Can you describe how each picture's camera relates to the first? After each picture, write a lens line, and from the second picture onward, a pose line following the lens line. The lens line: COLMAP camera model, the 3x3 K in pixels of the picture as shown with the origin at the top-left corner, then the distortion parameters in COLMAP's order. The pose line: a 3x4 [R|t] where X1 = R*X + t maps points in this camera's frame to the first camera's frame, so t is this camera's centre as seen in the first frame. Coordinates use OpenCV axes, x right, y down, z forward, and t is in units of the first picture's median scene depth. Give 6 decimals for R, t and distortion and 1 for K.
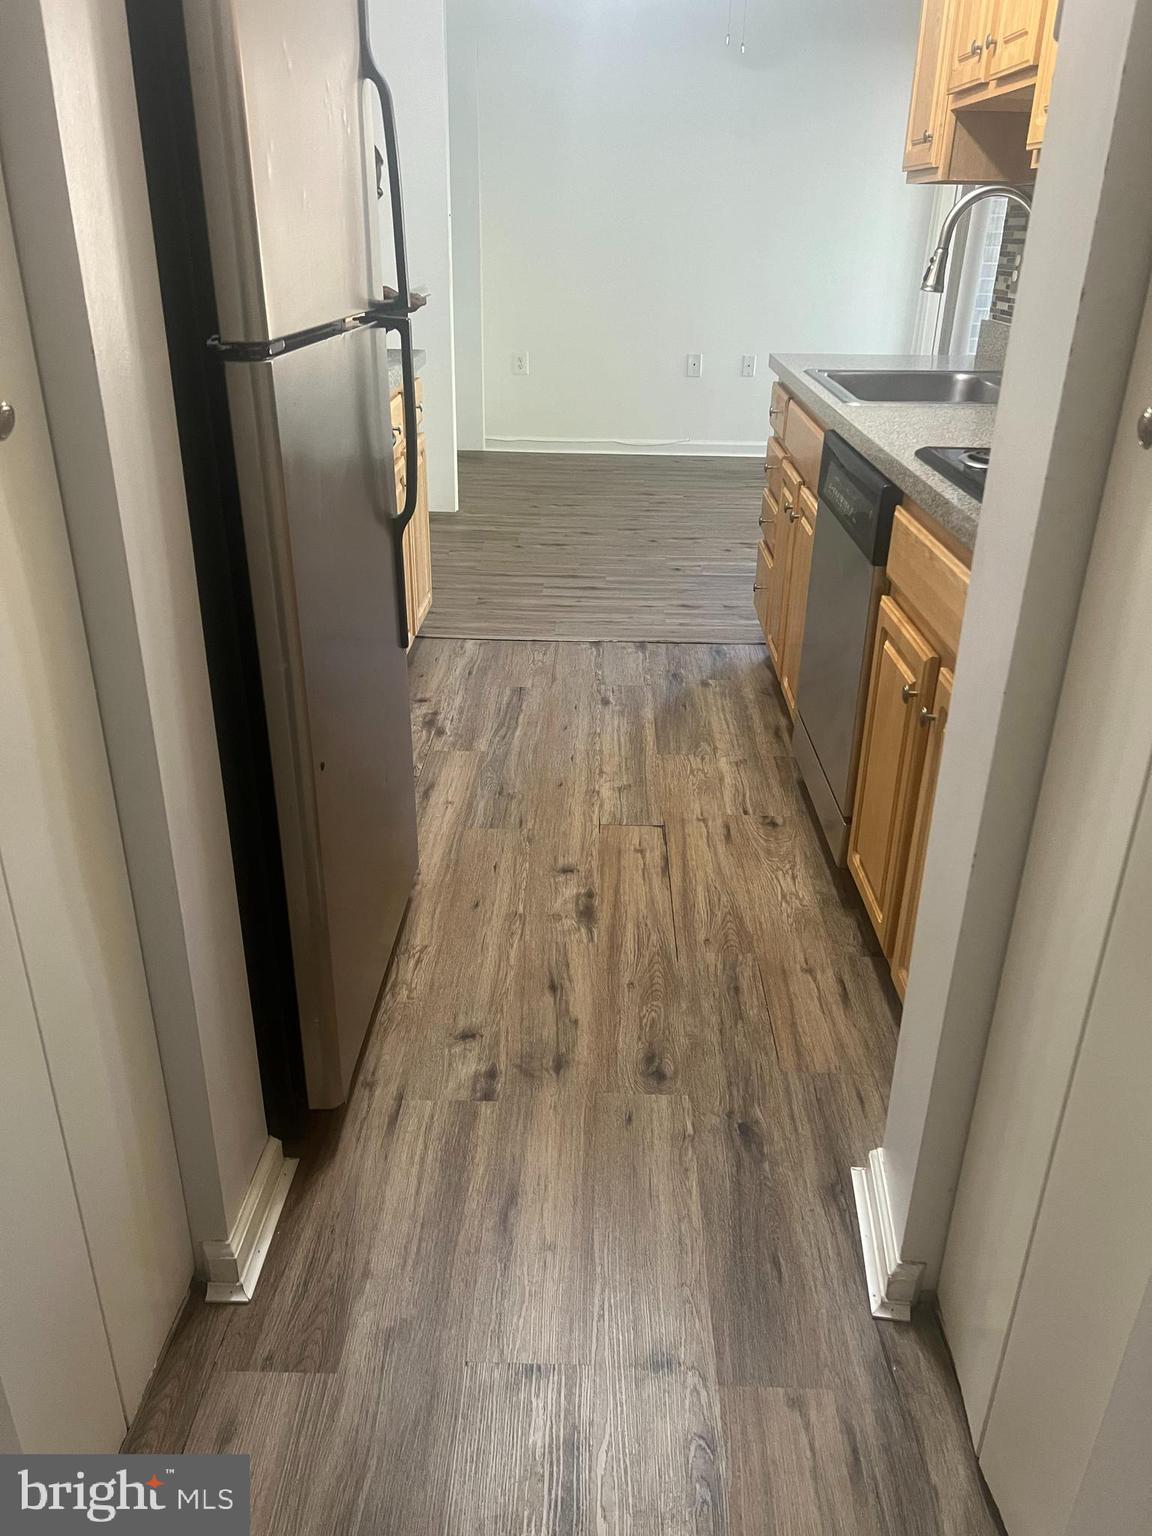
lens RADIAL K [[1155.7, 0, 572.7], [0, 1155.7, 770.7], [0, 0, 1]] dist [0.056430, -0.055382]
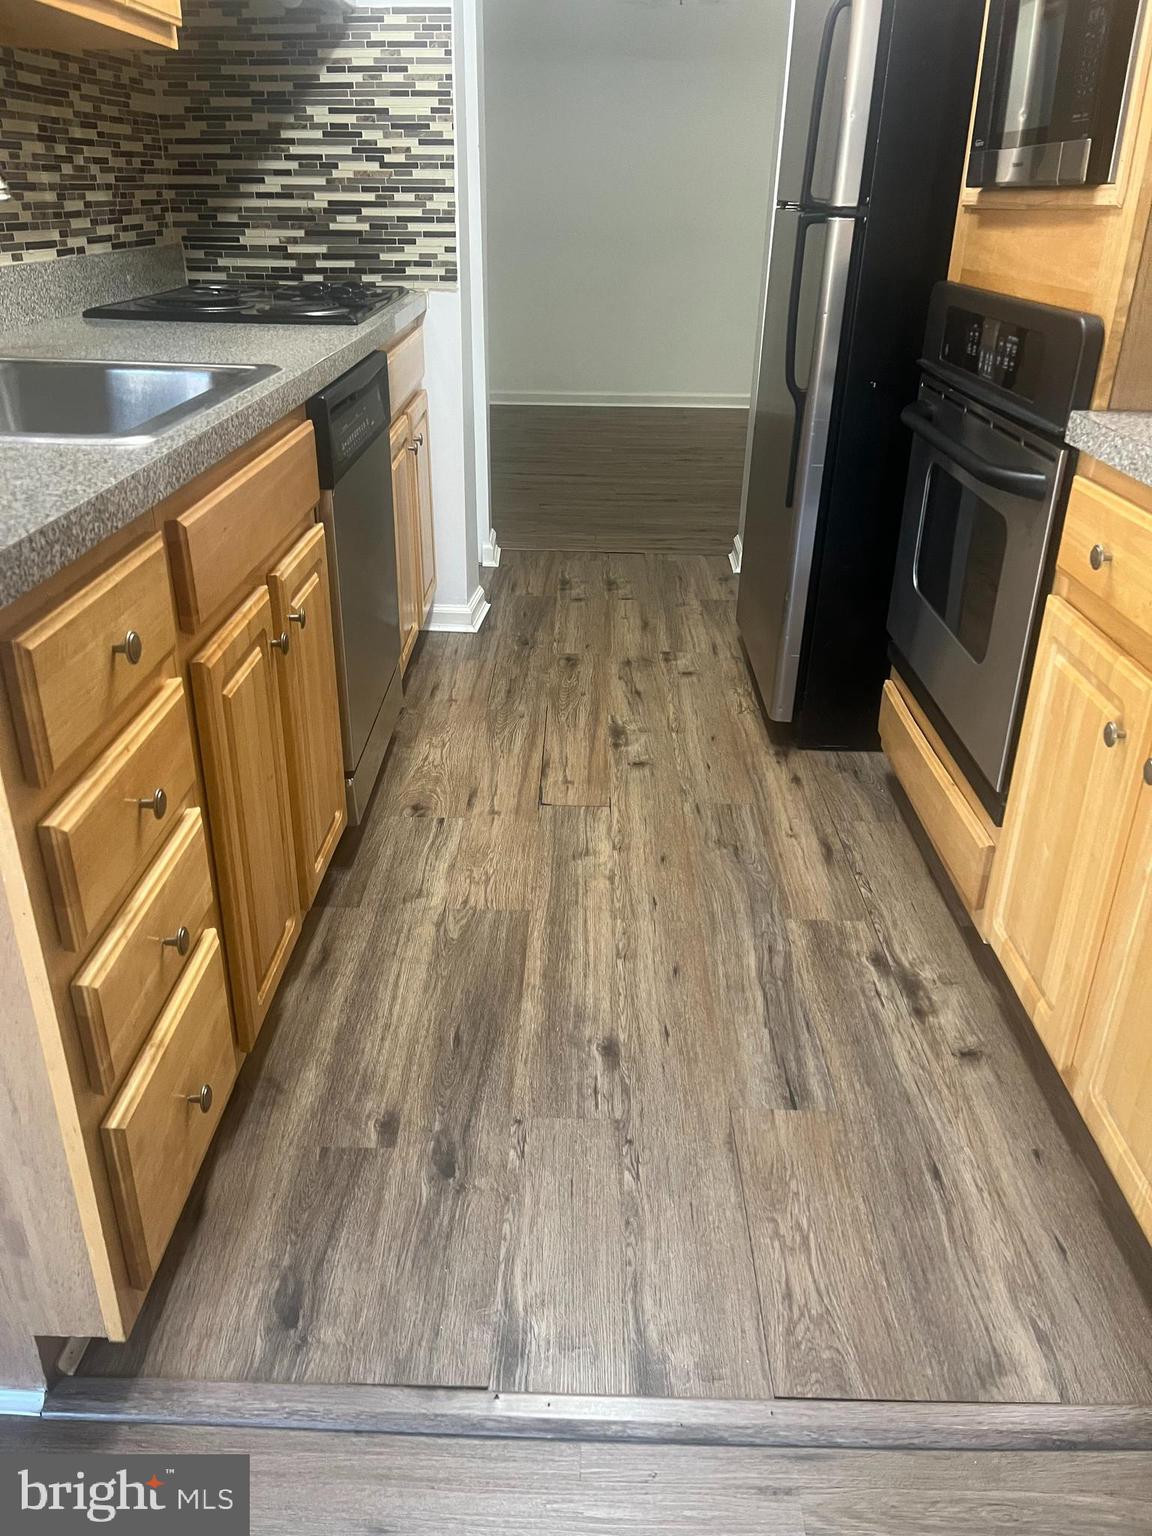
lens RADIAL K [[1155.7, 0, 571.6], [0, 1155.7, 778.8], [0, 0, 1]] dist [0.056430, -0.055382]
pose [[-0.999680, -0.014054, -0.021023, 0.069700], [-0.025198, 0.623500, 0.781417, -0.642048], [0.002126, 0.781697, -0.623655, 1.478239]]
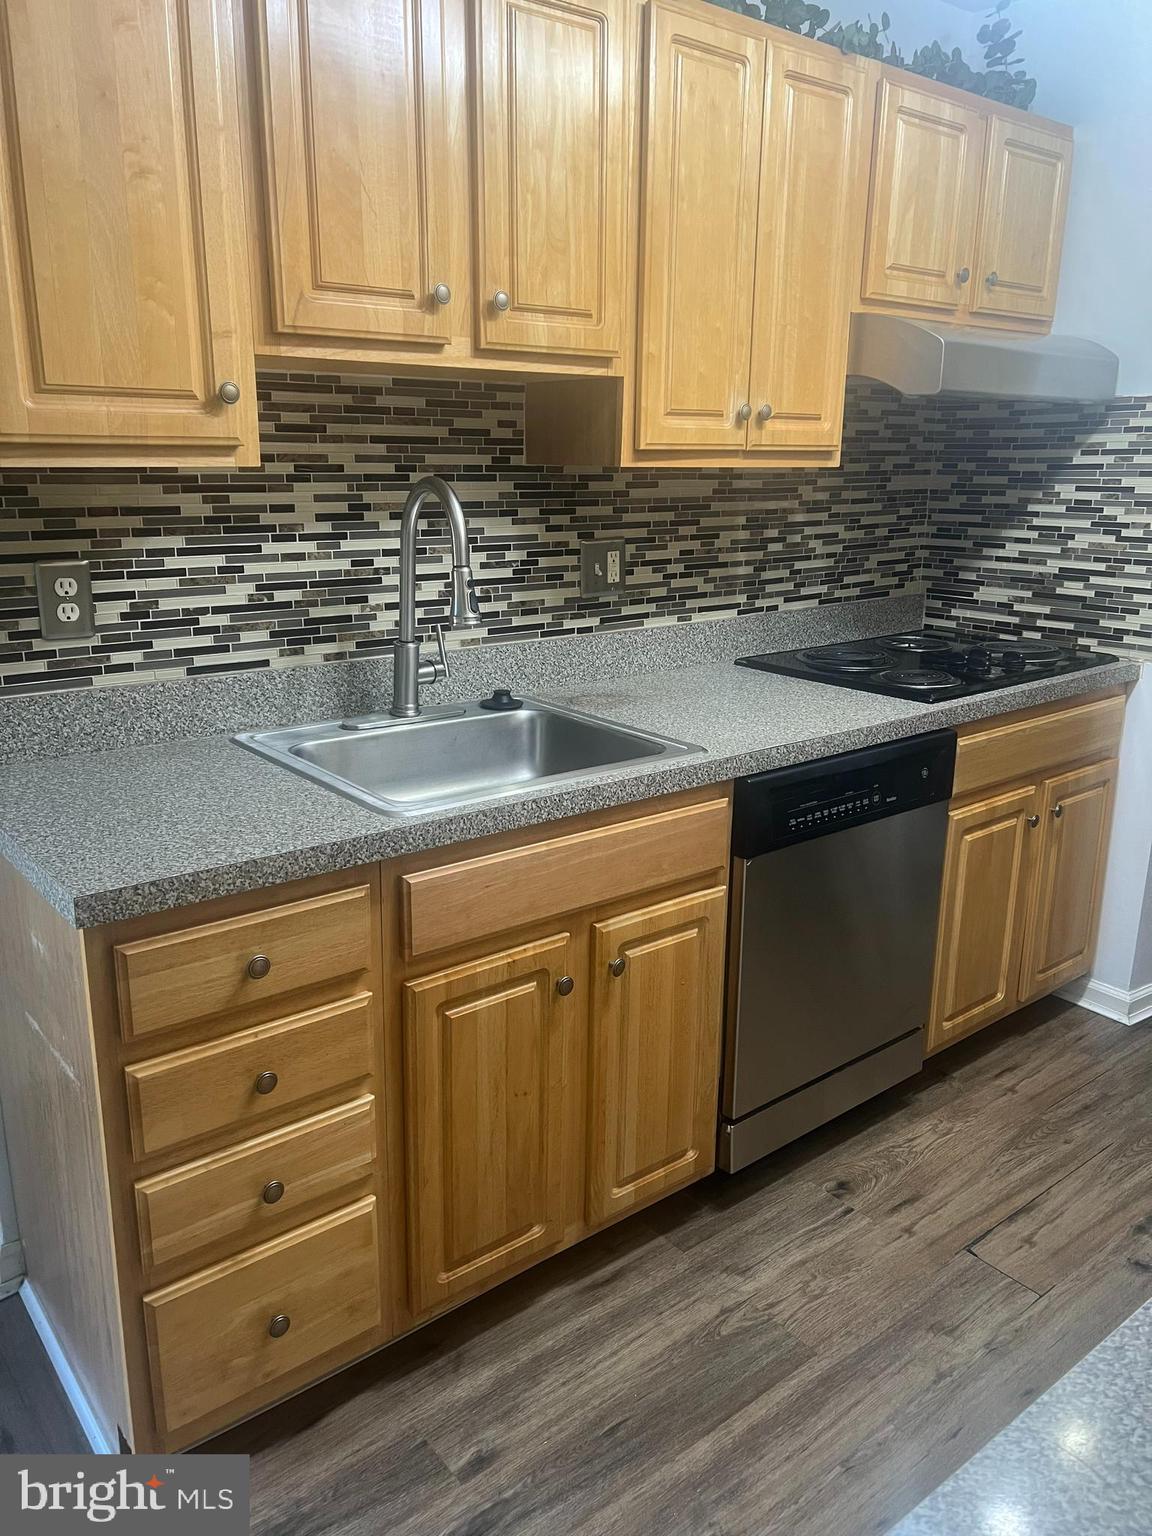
lens RADIAL K [[1155.7, 0, 574.6], [0, 1155.7, 758.1], [0, 0, 1]] dist [0.056430, -0.055382]
pose [[-0.652250, -0.210644, 0.728148, -0.241749], [0.303366, 0.807783, 0.505426, -0.664739], [-0.694650, 0.550559, -0.462975, 1.302706]]
